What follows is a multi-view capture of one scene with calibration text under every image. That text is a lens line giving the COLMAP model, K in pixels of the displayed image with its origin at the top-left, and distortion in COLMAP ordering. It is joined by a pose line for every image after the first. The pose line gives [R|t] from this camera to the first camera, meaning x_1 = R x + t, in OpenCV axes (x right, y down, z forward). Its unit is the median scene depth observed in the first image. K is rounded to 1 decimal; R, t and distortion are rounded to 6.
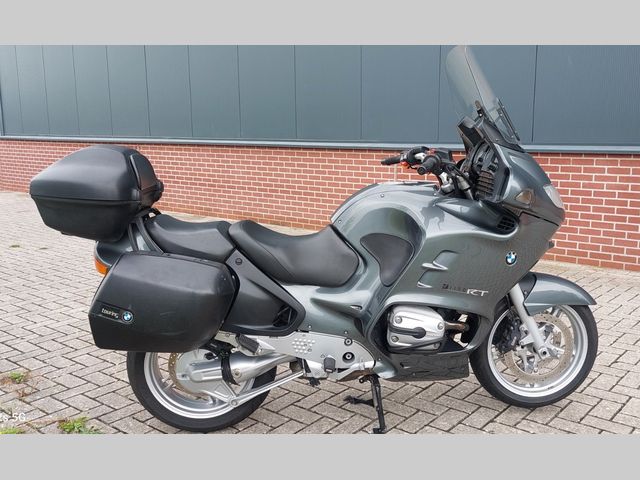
lens RADIAL K [[635.8, 0, 320.1], [0, 635.8, 252.8], [0, 0, 1]] dist [0.074441, -0.008300]
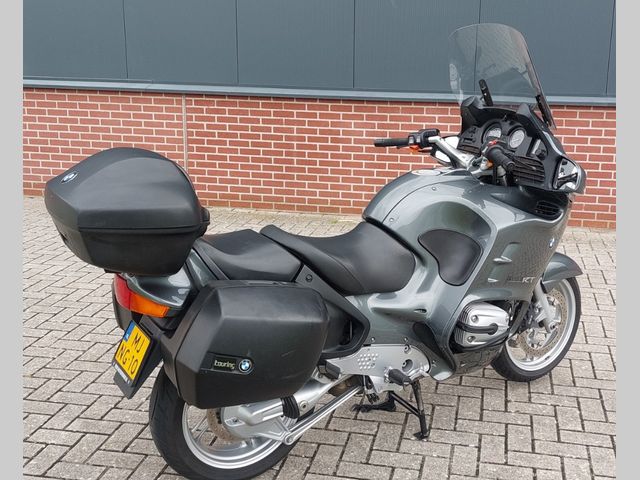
lens RADIAL K [[792.0, 0, 320.0], [0, 792.0, 240.0], [0, 0, 1]] dist [0.087100, -0.050798]
pose [[0.884348, -0.103522, 0.455205, -0.581497], [0.076003, 0.994020, 0.078403, -0.117668], [-0.460599, -0.034739, 0.886928, 0.042833]]
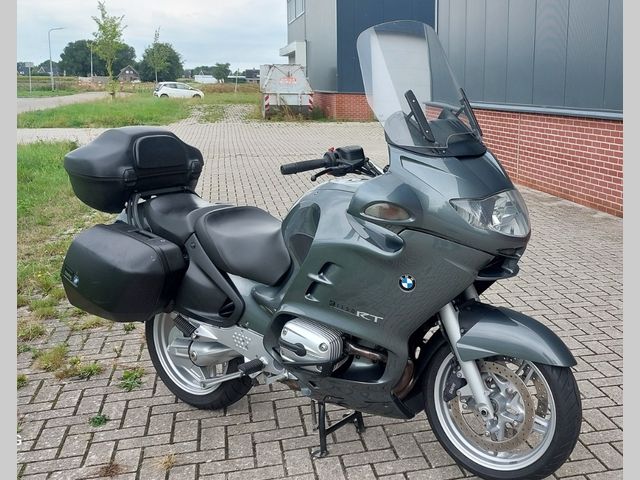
lens RADIAL K [[747.0, 0, 413.5], [0, 747.0, 208.9], [0, 0, 1]] dist [0.012360, -0.009023]
pose [[0.820022, 0.095957, -0.564231, 0.810673], [-0.114350, 0.993437, 0.002762, -0.086417], [0.560793, 0.062255, 0.825612, 0.200149]]
